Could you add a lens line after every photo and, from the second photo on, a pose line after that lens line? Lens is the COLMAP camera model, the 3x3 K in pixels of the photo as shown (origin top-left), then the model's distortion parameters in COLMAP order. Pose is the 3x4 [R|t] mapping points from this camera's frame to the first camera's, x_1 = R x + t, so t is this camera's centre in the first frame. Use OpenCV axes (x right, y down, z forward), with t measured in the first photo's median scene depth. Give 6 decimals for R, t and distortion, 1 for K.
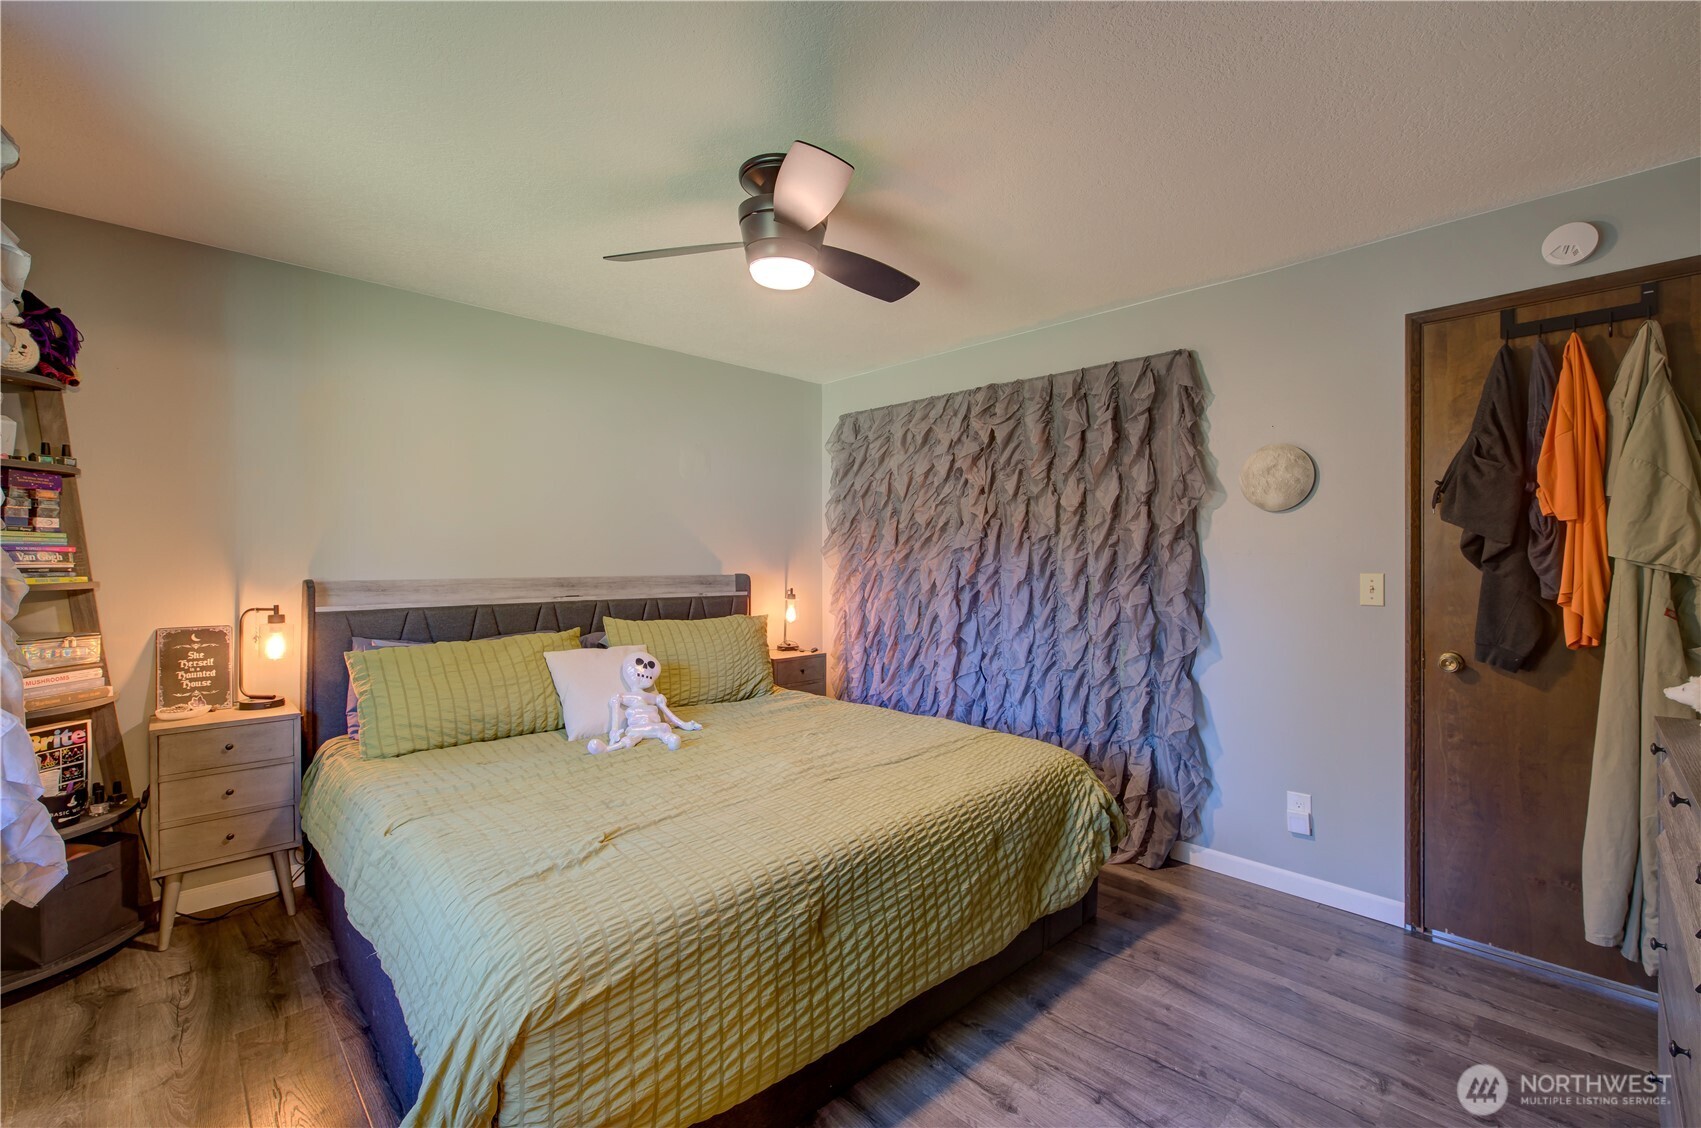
lens RADIAL K [[716.2, 0, 856.0], [0, 716.2, 559.9], [0, 0, 1]] dist [-0.001207, -0.000309]
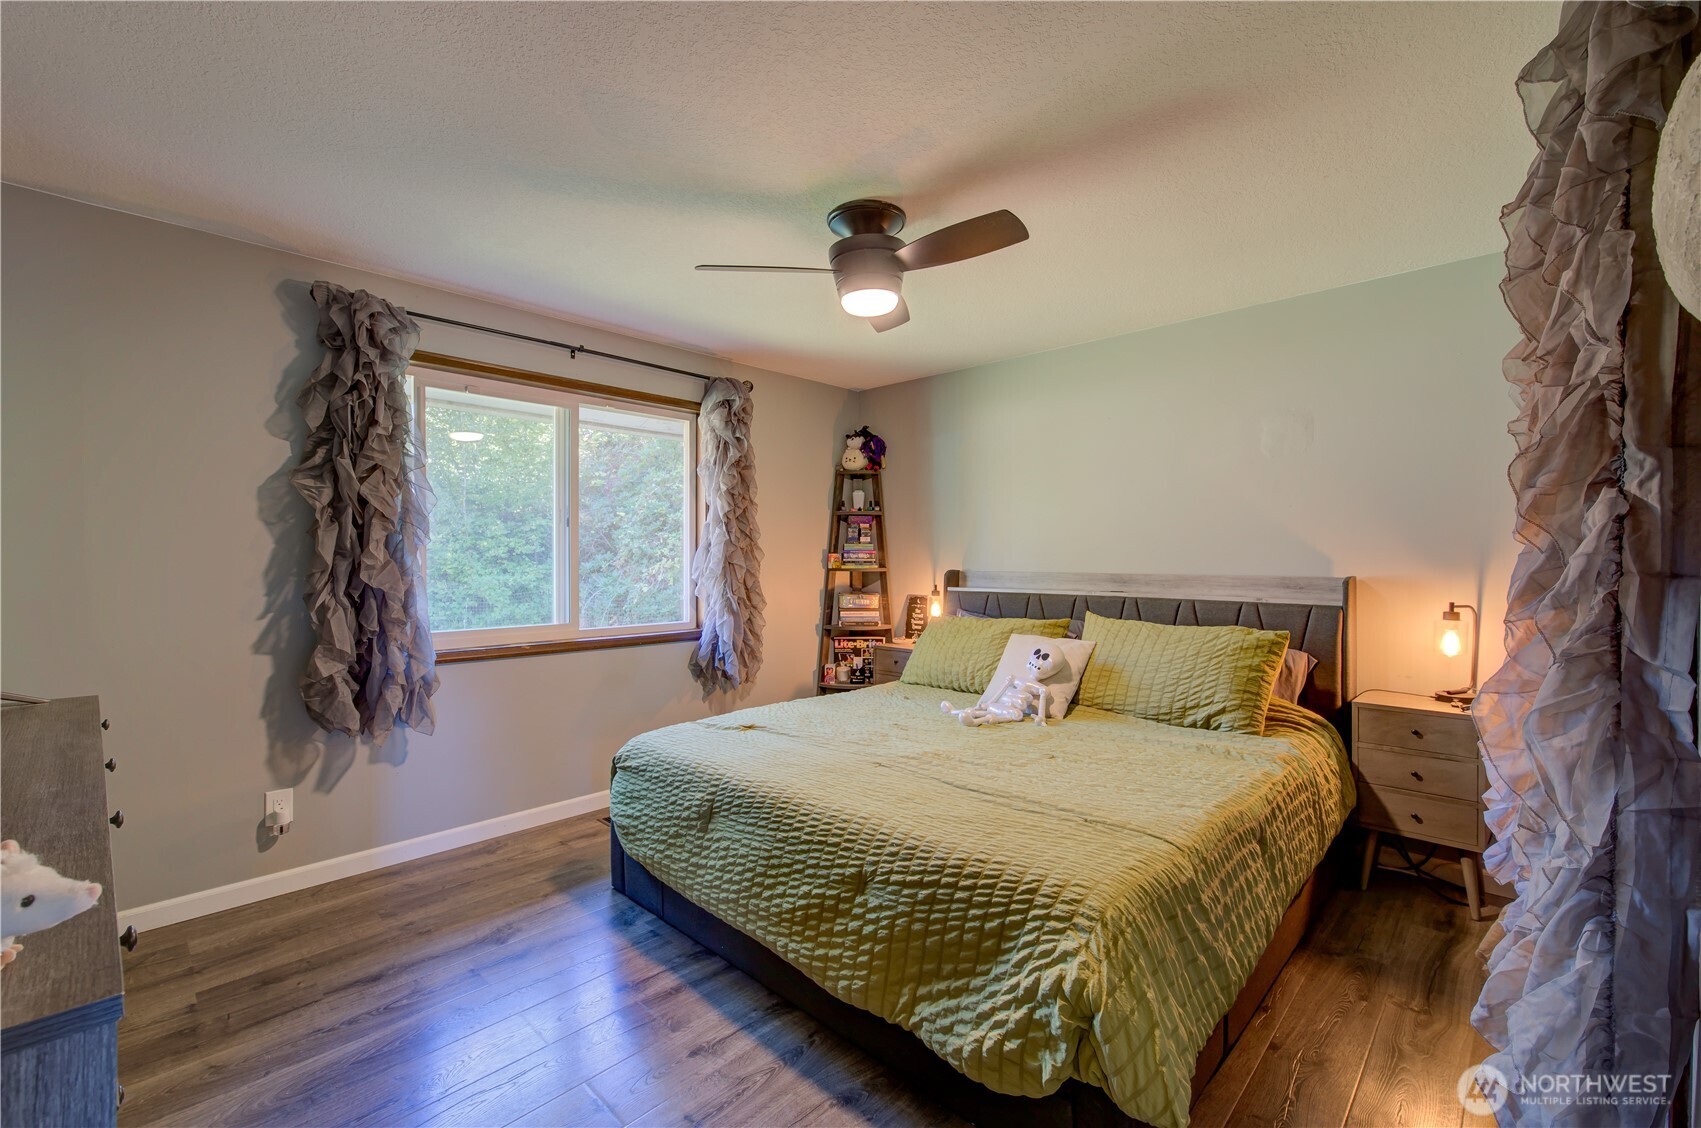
lens RADIAL K [[716.2, 0, 856.0], [0, 716.2, 559.9], [0, 0, 1]] dist [-0.001207, -0.000309]
pose [[0.043638, 0.003268, -0.999042, 0.917065], [-0.001013, 0.999994, 0.003227, 0.002202], [0.999047, 0.000871, 0.043641, 0.830943]]
